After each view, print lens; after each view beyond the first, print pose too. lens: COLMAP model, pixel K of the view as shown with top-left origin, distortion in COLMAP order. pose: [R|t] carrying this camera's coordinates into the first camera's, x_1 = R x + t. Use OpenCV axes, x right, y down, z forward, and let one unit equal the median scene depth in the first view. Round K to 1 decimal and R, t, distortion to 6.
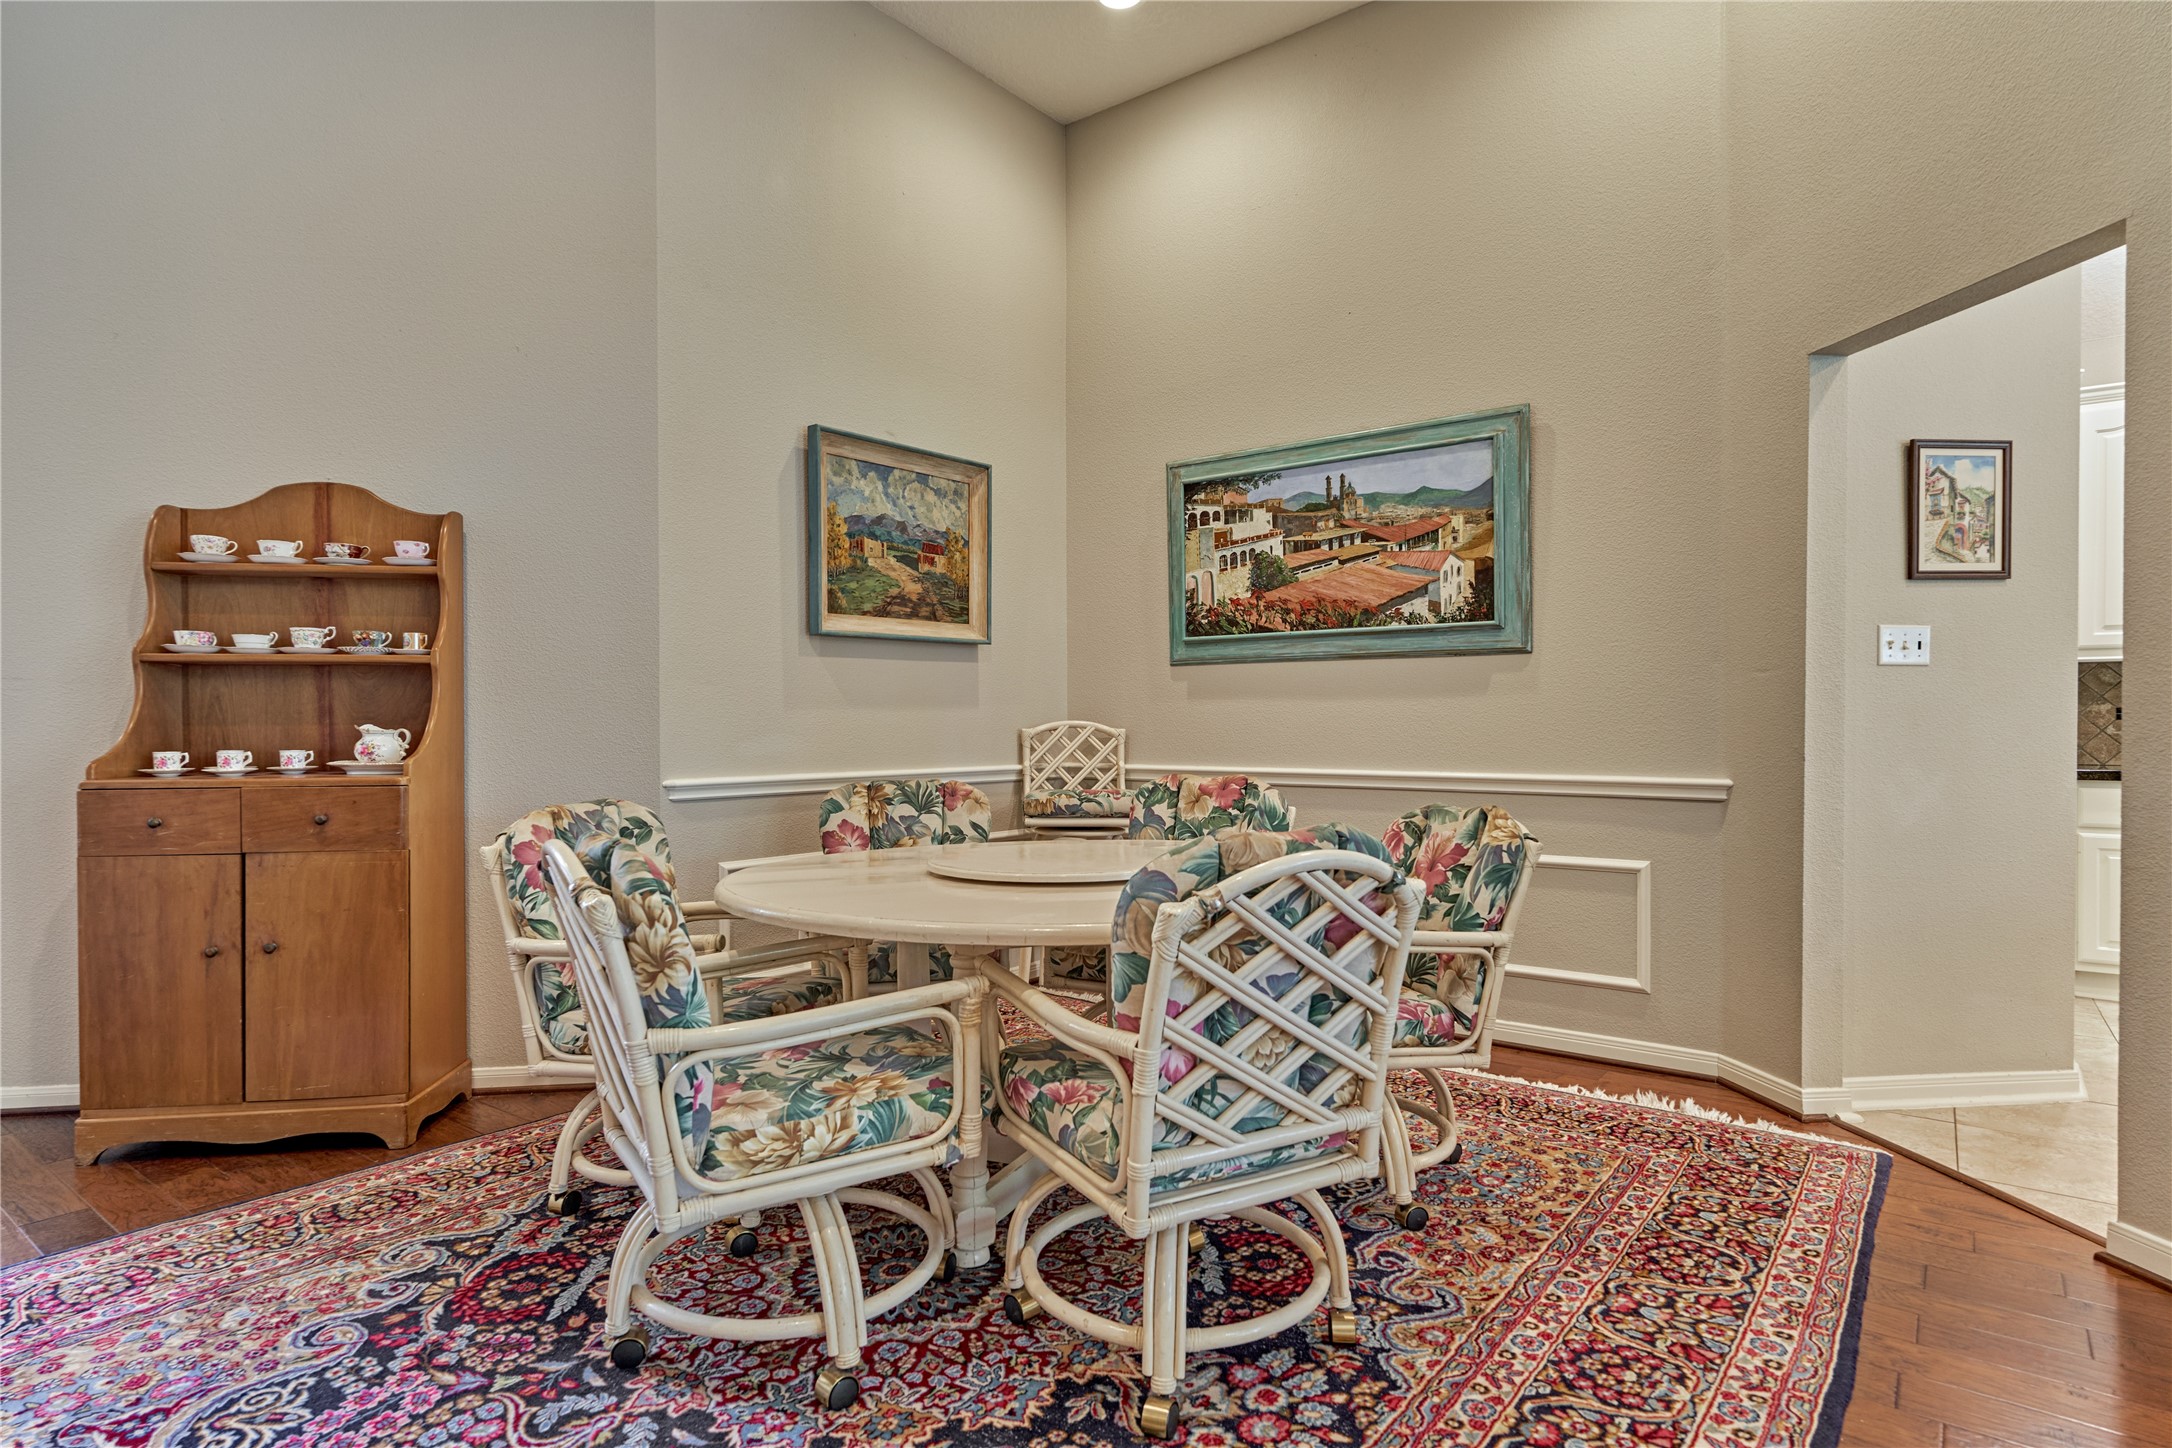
lens RADIAL K [[1162.6, 0, 1092.9], [0, 1162.6, 726.9], [0, 0, 1]] dist [-0.000702, 0.000738]
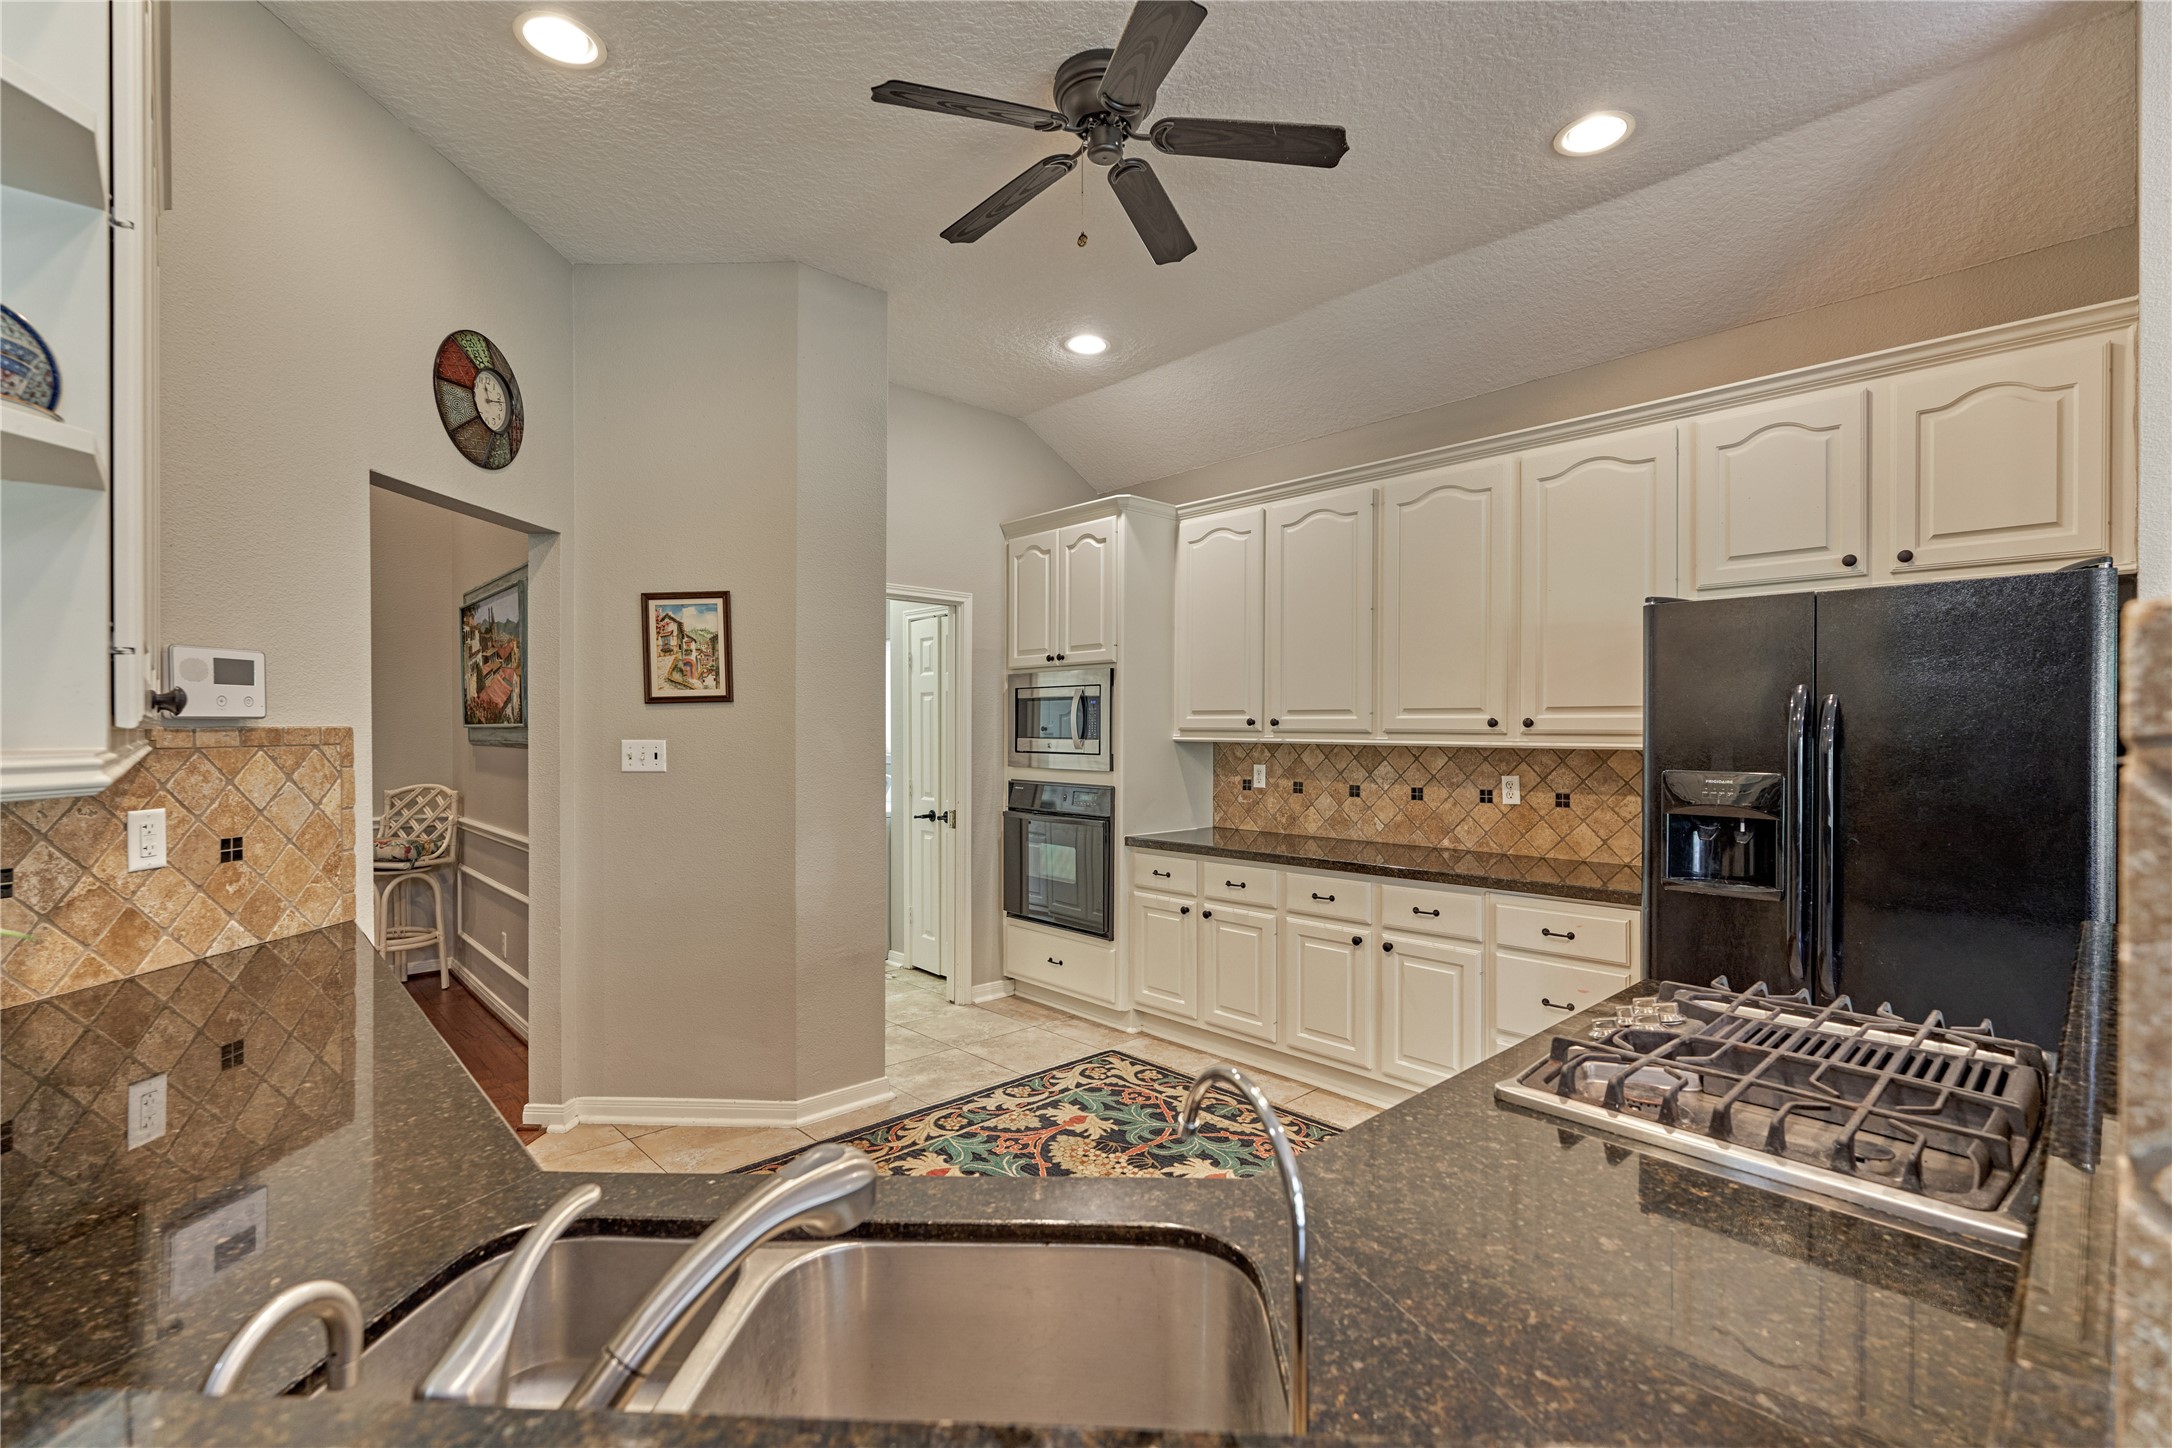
lens RADIAL K [[963.4, 0, 1083.1], [0, 963.4, 729.4], [0, 0, 1]] dist [-0.002965, 0.000015]
pose [[0.986196, 0.001608, -0.165575, 1.357236], [-0.002021, 0.999995, -0.002330, -0.098753], [0.165570, 0.002632, 0.986194, 0.050991]]
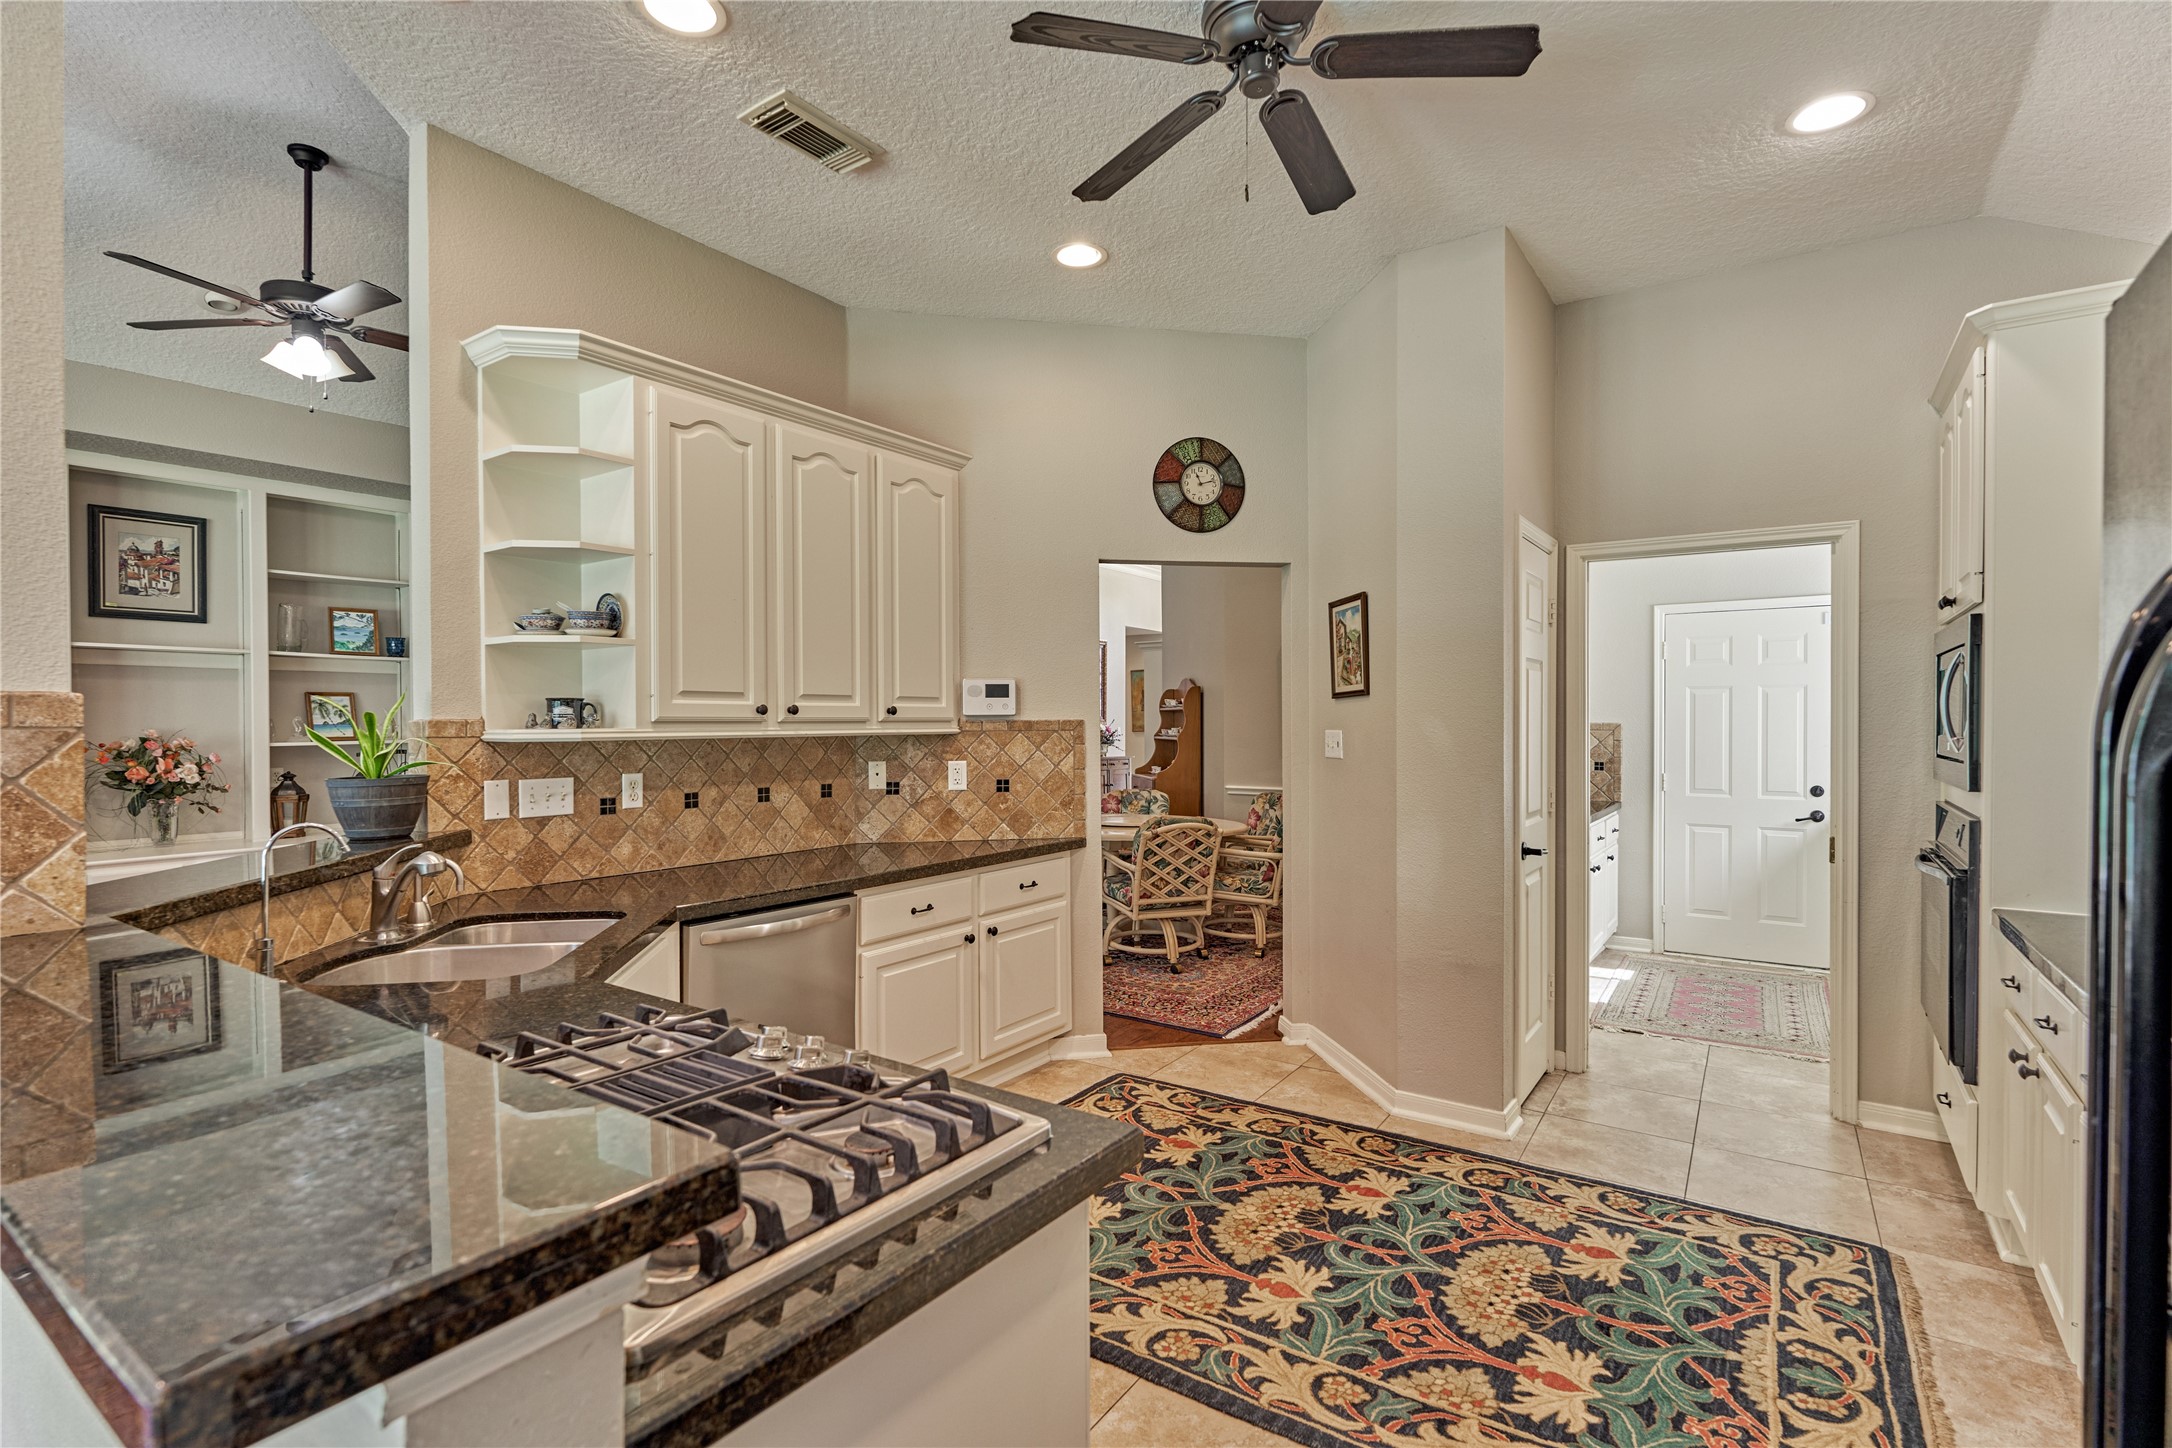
lens RADIAL K [[1007.3, 0, 1086.3], [0, 1007.3, 729.3], [0, 0, 1]] dist [-0.001907, 0.000158]
pose [[0.049005, 0.006665, -0.998776, 1.958979], [-0.002389, 0.999976, 0.006556, -0.097655], [0.998796, 0.002065, 0.049020, 0.639137]]
